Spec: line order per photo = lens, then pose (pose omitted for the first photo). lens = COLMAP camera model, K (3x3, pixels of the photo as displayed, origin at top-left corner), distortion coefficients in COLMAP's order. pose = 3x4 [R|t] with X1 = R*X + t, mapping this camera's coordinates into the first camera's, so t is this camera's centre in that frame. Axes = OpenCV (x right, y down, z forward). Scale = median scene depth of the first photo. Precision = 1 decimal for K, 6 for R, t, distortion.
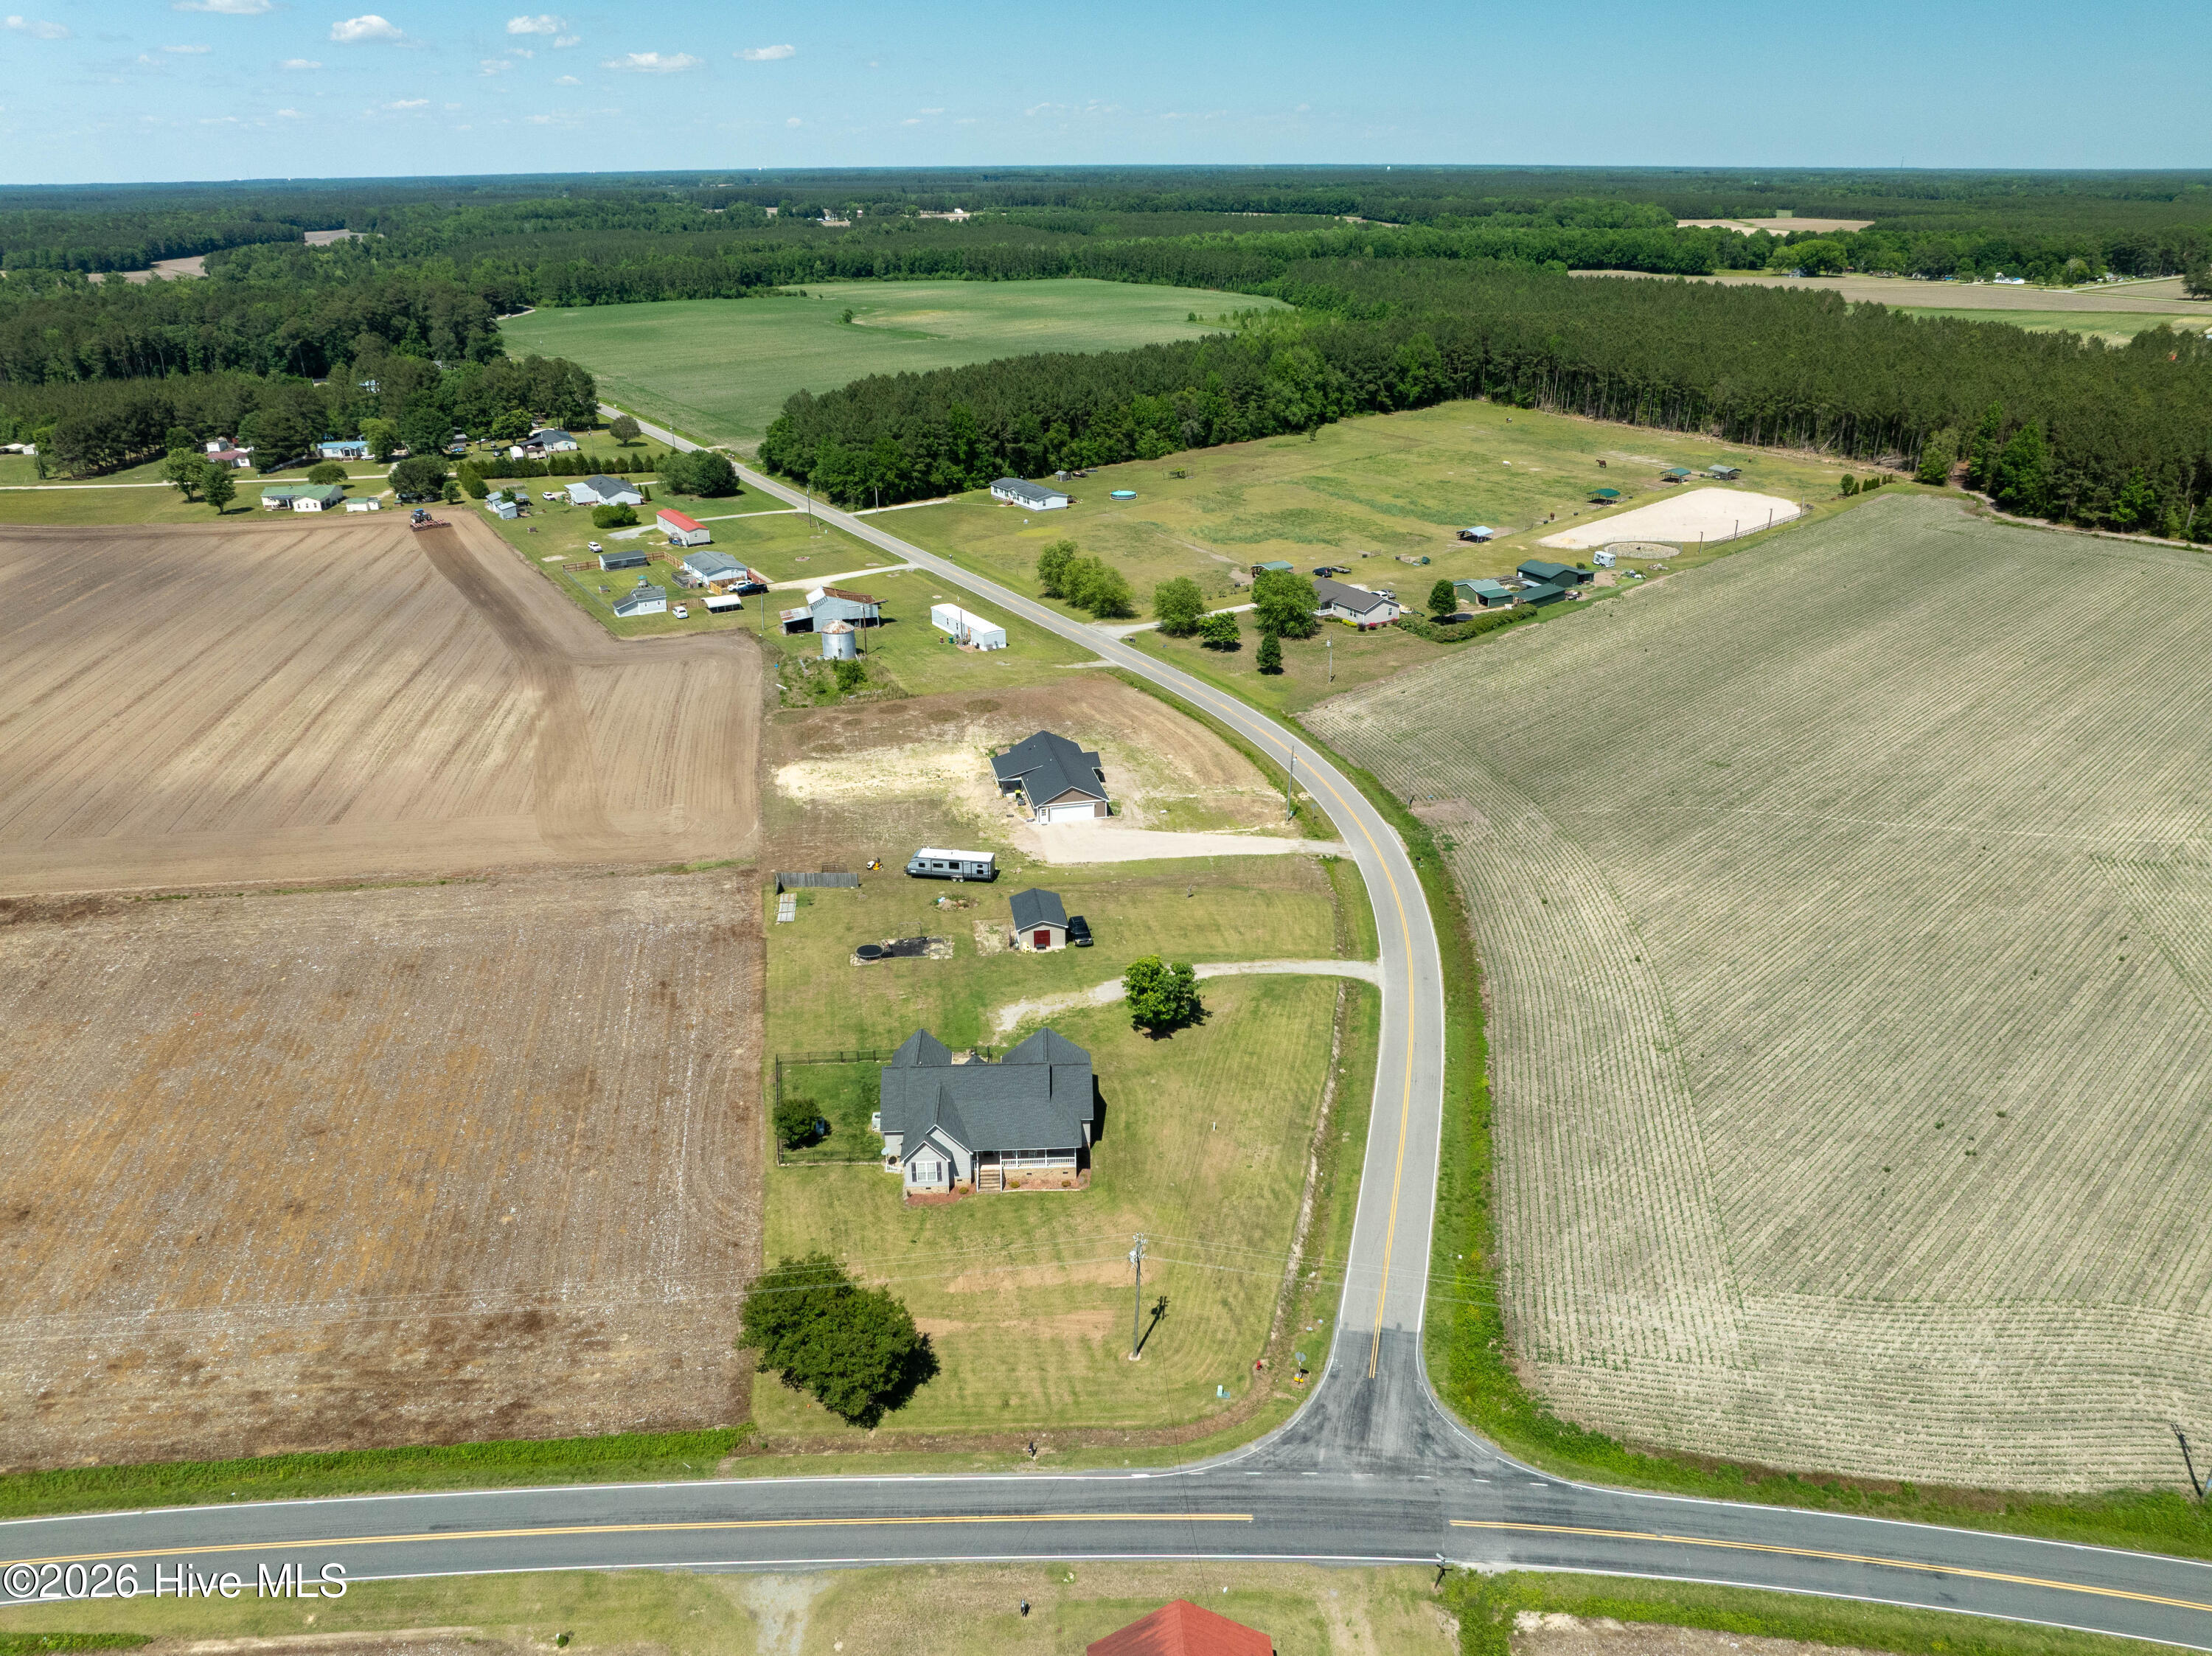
lens RADIAL K [[1556.1, 0, 1123.4], [0, 1556.1, 862.9], [0, 0, 1]] dist [-0.043832, 0.008997]
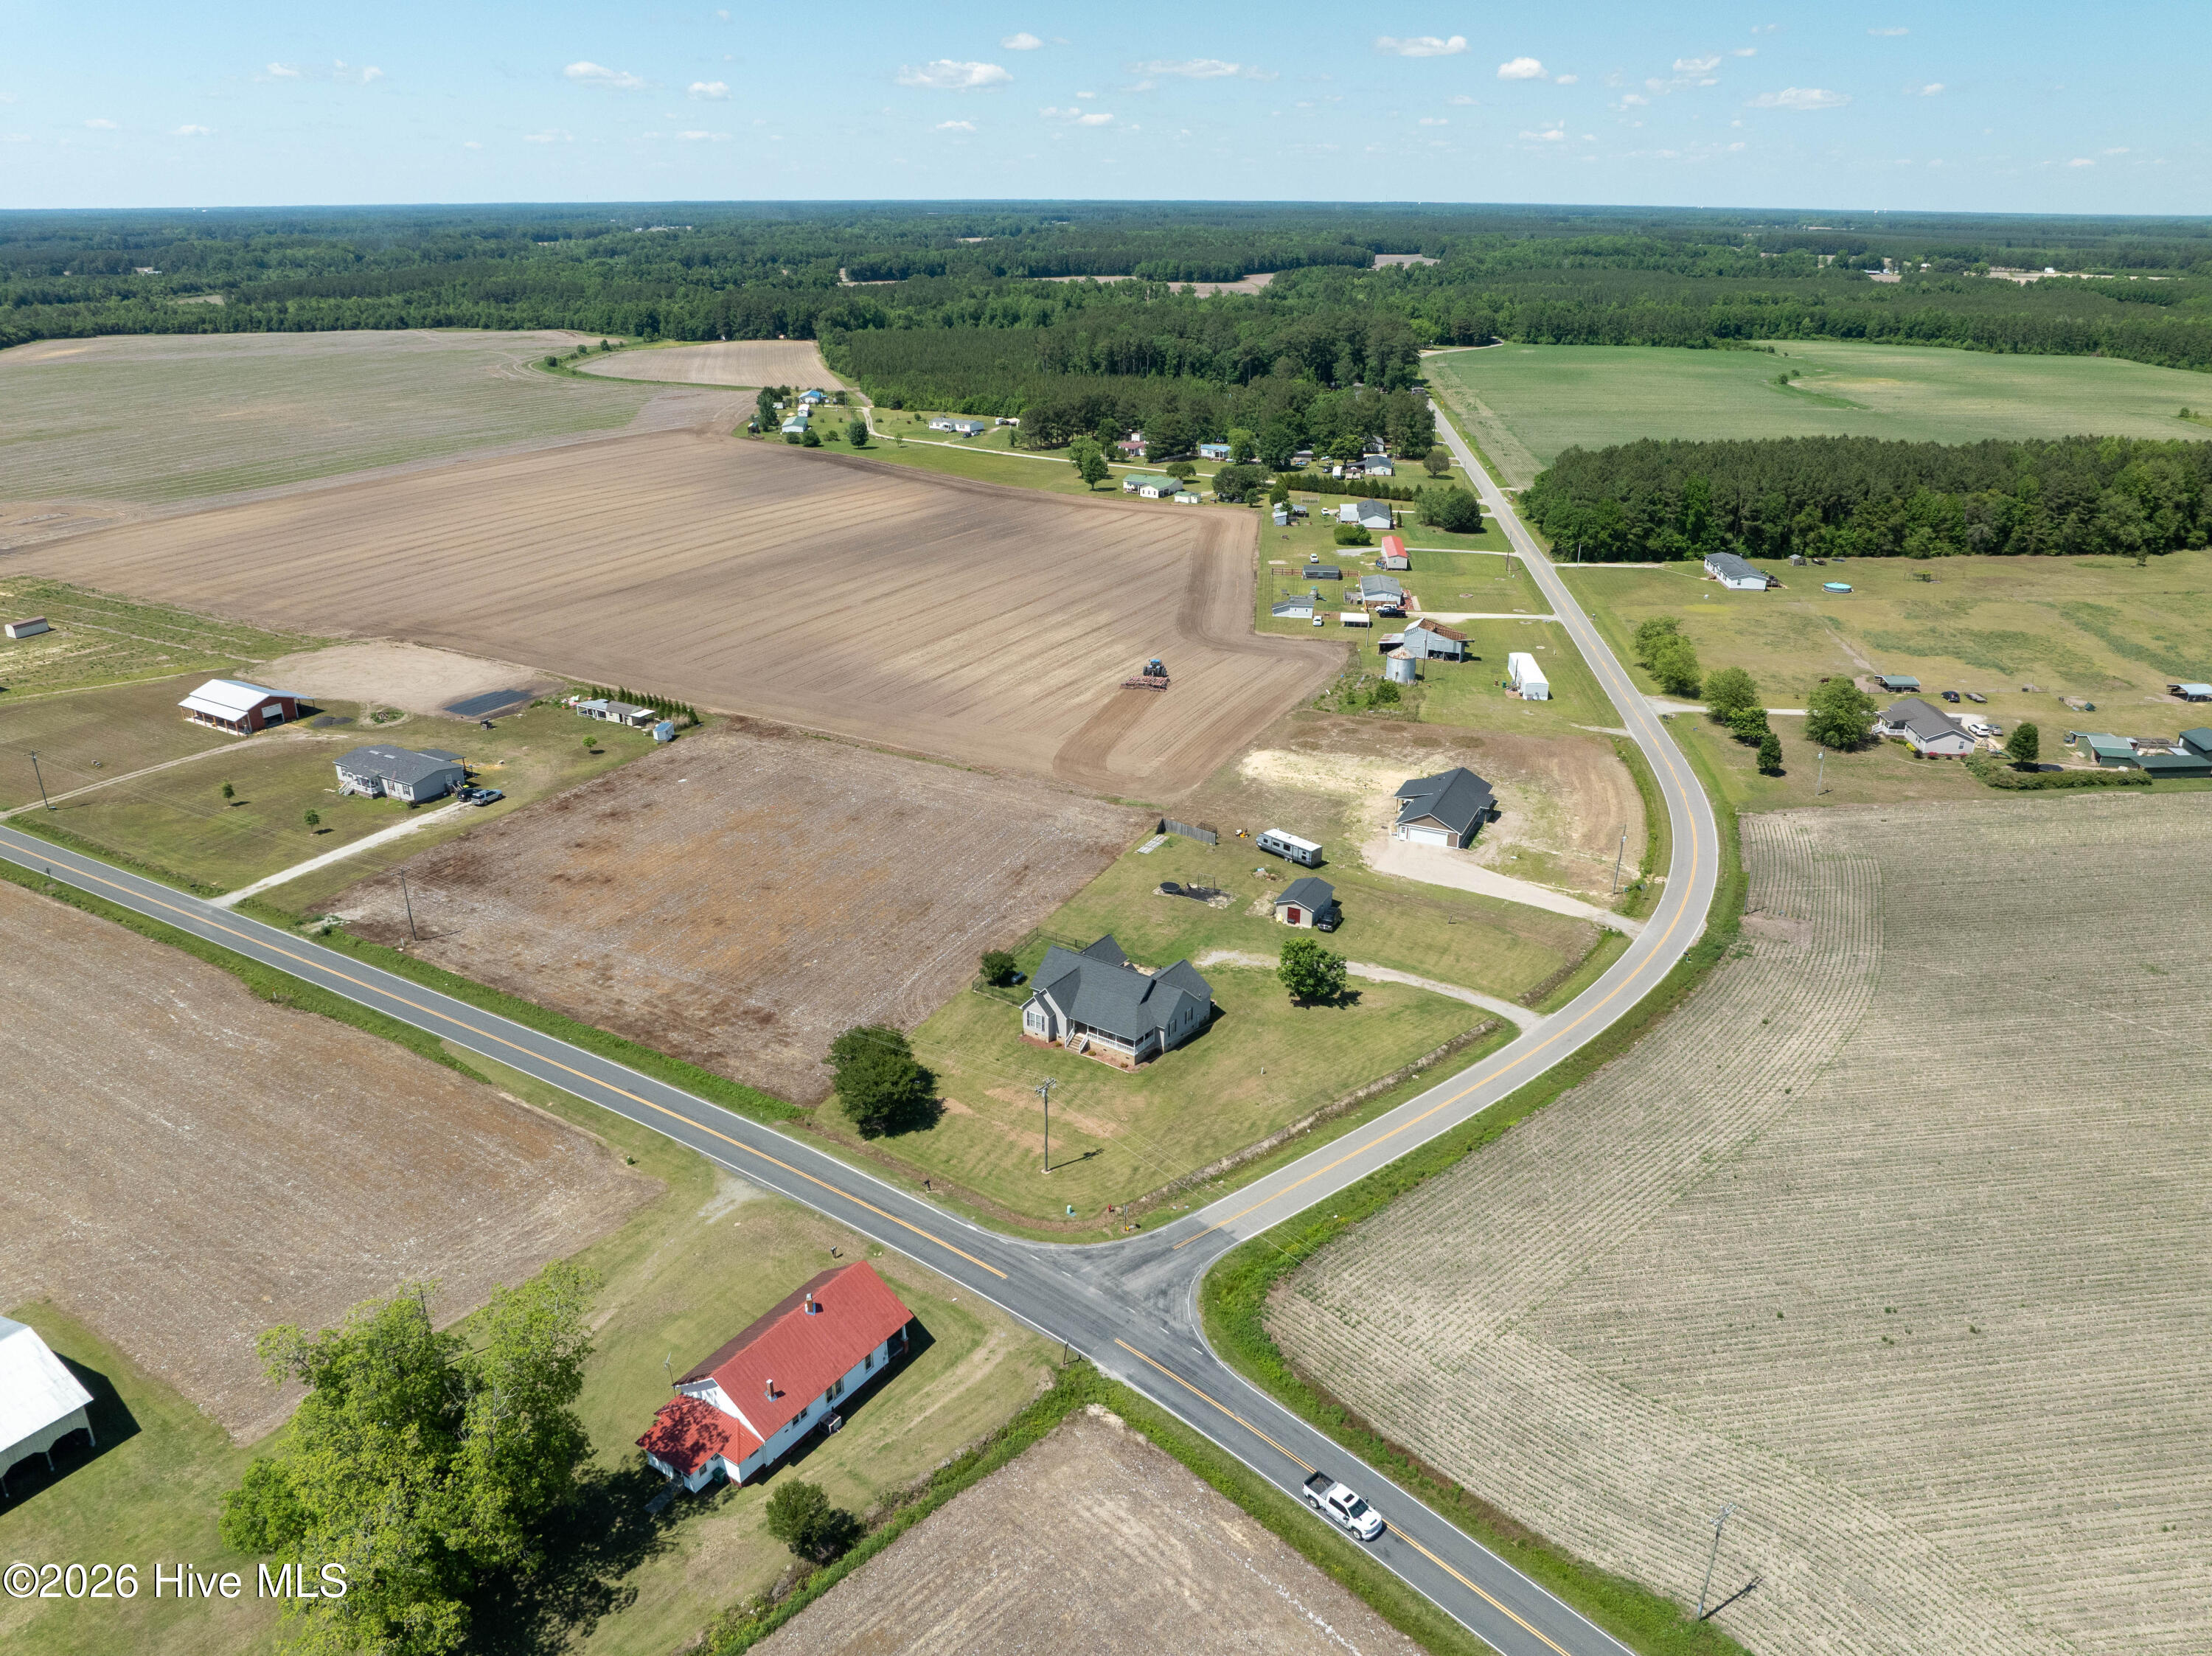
lens RADIAL K [[1556.1, 0, 1111.5], [0, 1556.1, 872.7], [0, 0, 1]] dist [-0.043832, 0.008997]
pose [[0.794465, 0.252422, -0.552366, 0.499251], [-0.259181, 0.963466, 0.067509, -0.027928], [0.549227, 0.089529, 0.830864, -0.084957]]
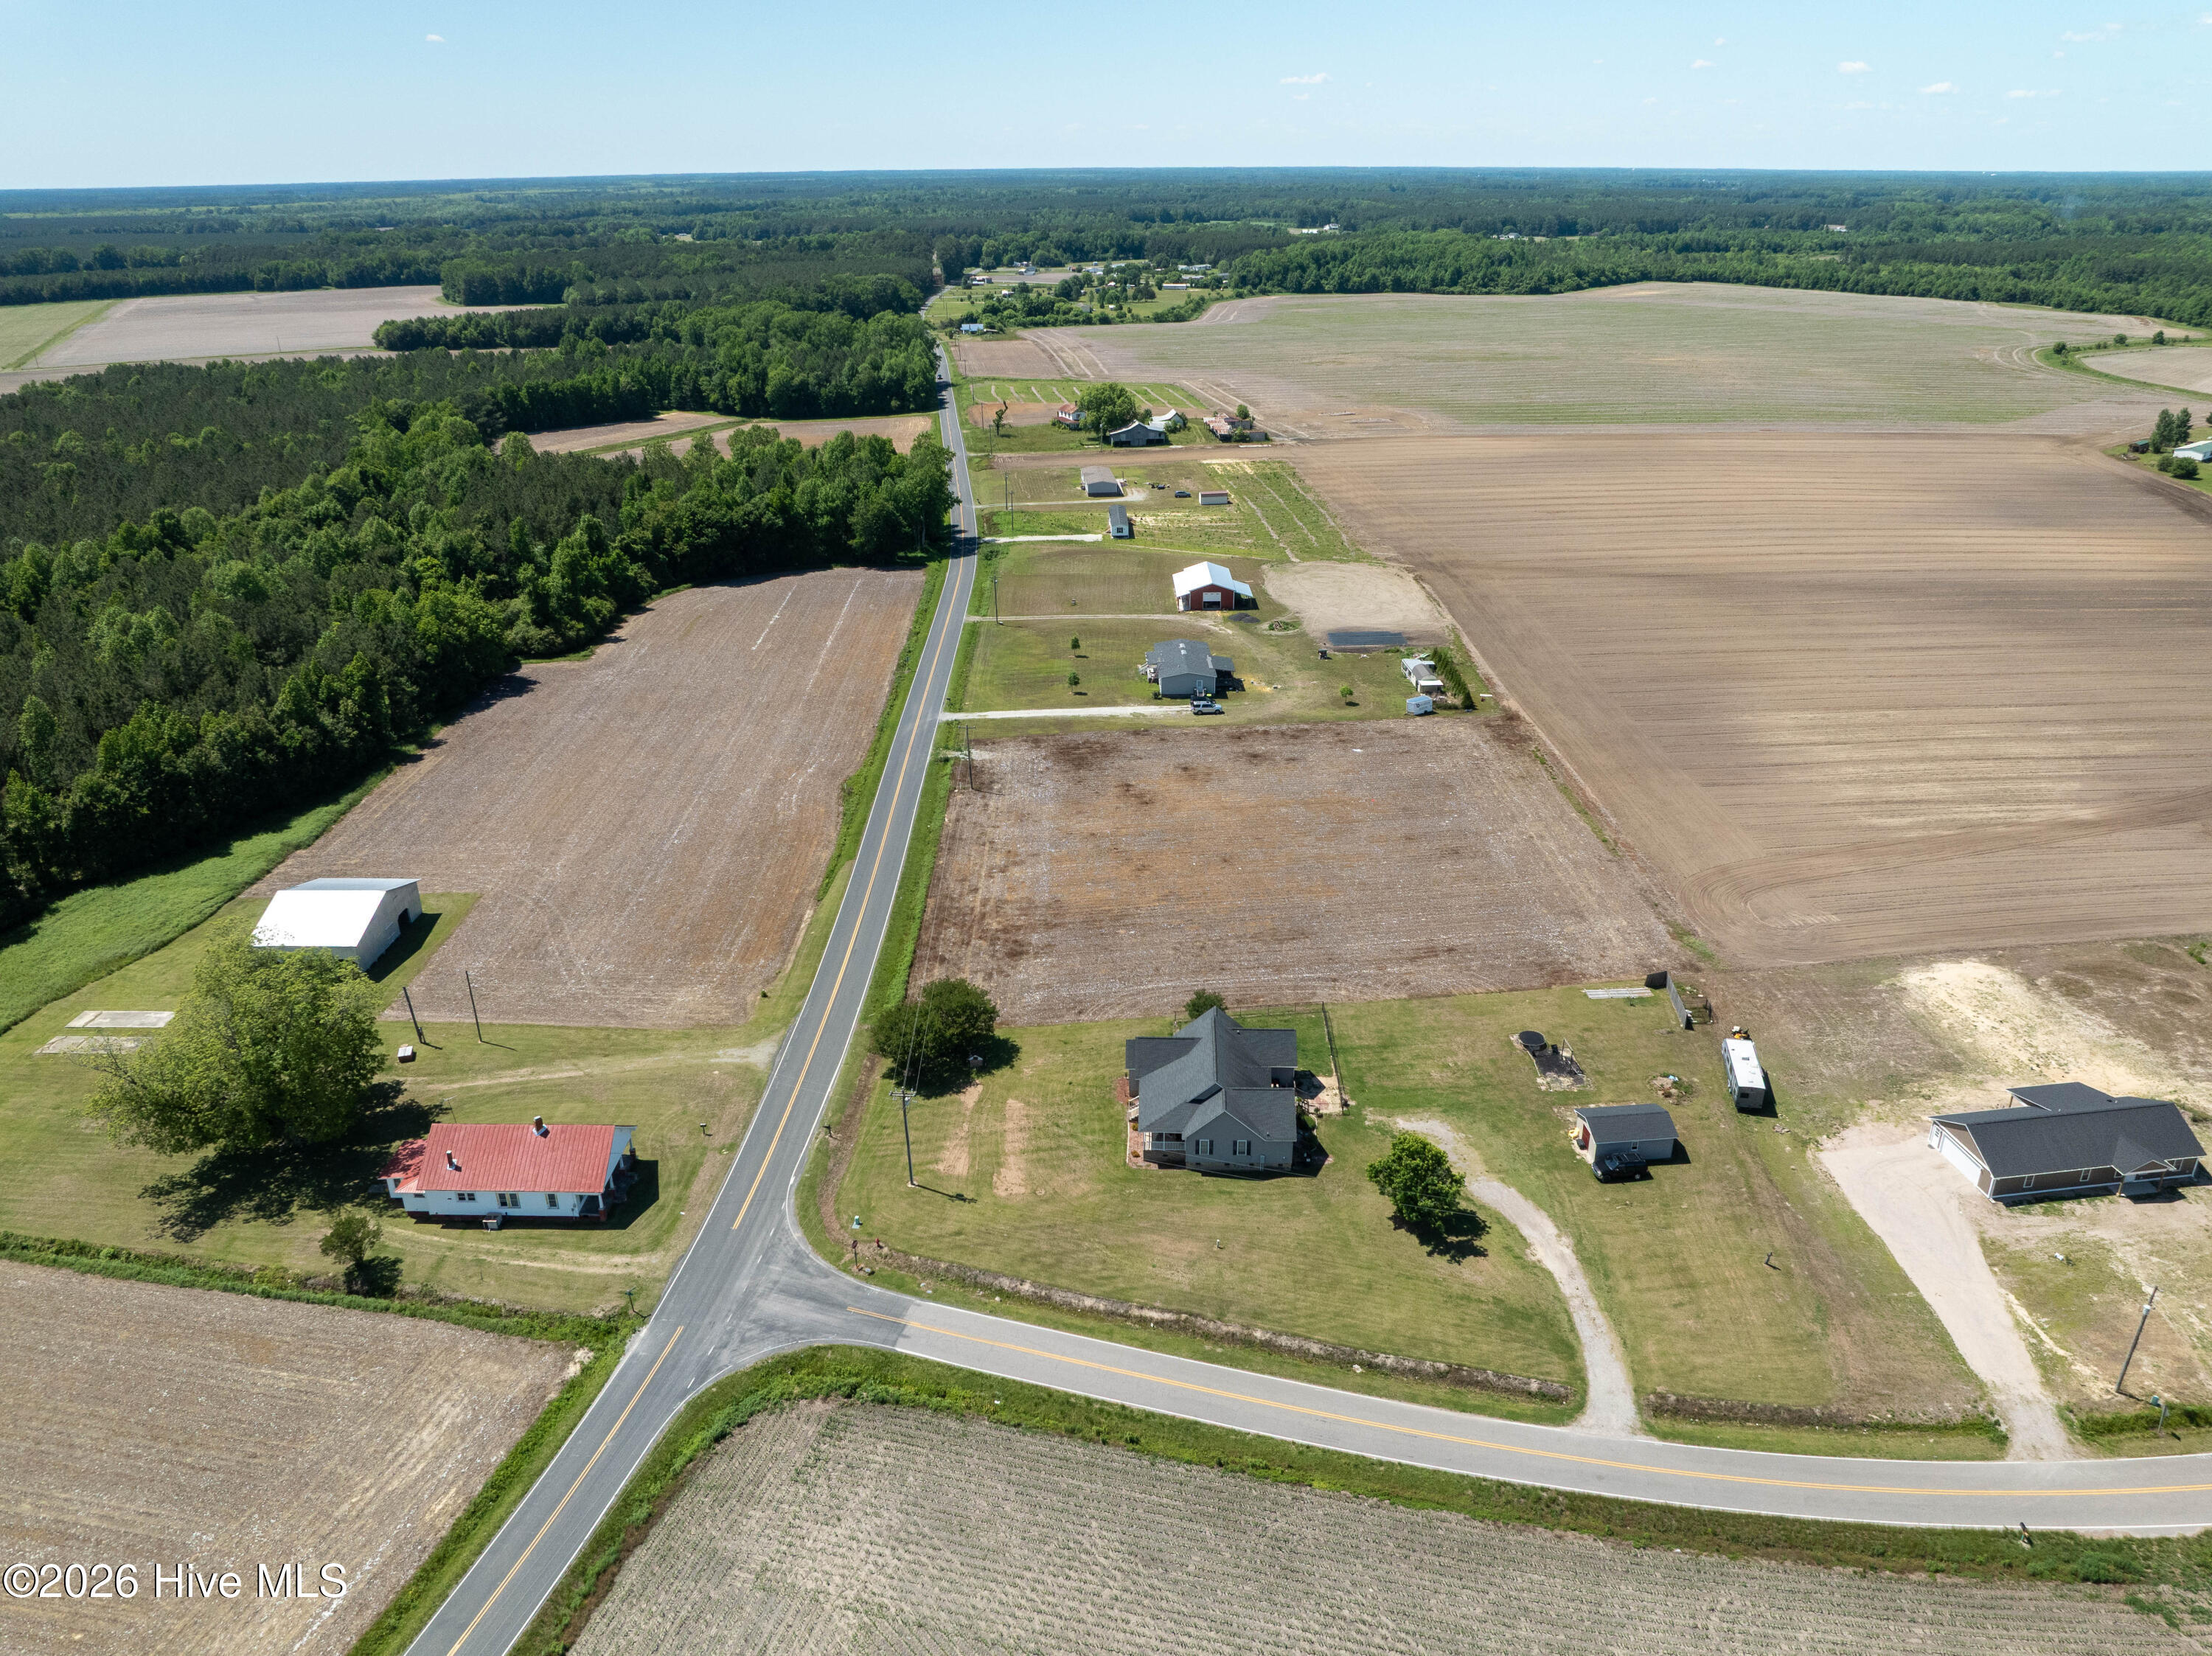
lens RADIAL K [[1556.1, 0, 1108.0], [0, 1556.1, 836.5], [0, 0, 1]] dist [-0.043832, 0.008997]
pose [[-0.084184, 0.405664, -0.910137, 0.700047], [-0.408180, 0.819191, 0.402882, -0.333777], [0.909011, 0.405416, 0.096621, 0.611280]]
